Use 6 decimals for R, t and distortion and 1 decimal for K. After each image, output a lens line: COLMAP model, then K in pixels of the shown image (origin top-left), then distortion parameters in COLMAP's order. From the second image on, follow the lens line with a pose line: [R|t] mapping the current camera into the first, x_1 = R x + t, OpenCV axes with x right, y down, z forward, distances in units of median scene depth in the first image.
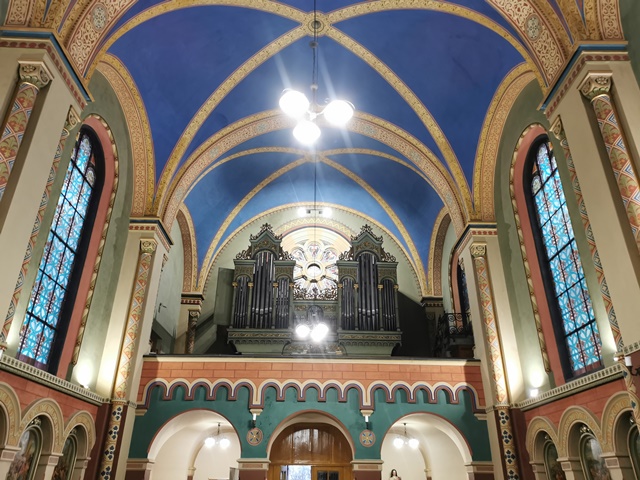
lens RADIAL K [[484.1, 0, 315.8], [0, 484.1, 243.5], [0, 0, 1]] dist [0.062024, -0.042585]
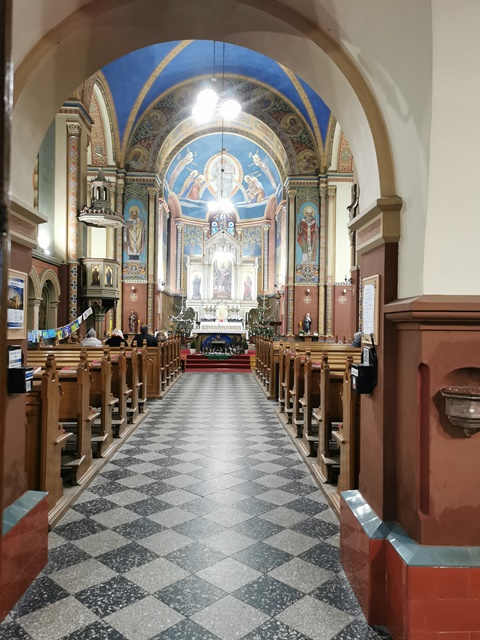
lens RADIAL K [[484.1, 0, 236.9], [0, 484.1, 320.3], [0, 0, 1]] dist [0.062024, -0.042585]
pose [[0.999867, 0.000945, 0.016254, 0.013777], [-0.007931, 0.900110, 0.435591, -0.117419], [-0.014219, -0.435662, 0.899998, -0.259069]]
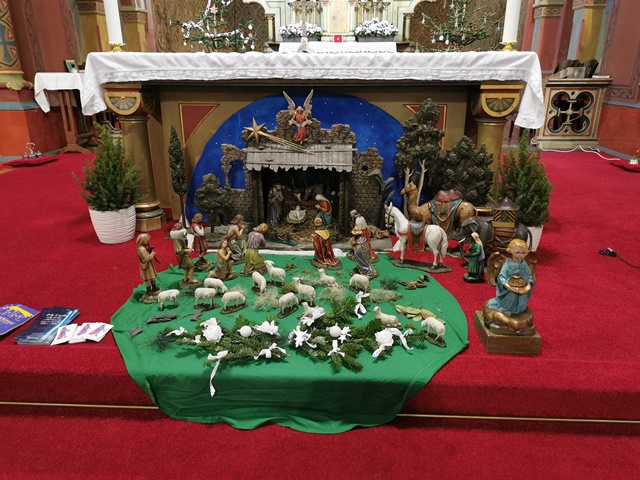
lens RADIAL K [[484.1, 0, 321.4], [0, 484.1, 239.7], [0, 0, 1]] dist [0.062024, -0.042585]
pose [[0.998356, 0.004791, -0.057114, -0.002284], [0.037973, 0.691111, 0.721750, 0.602756], [0.042930, -0.722733, 0.689793, 1.142822]]
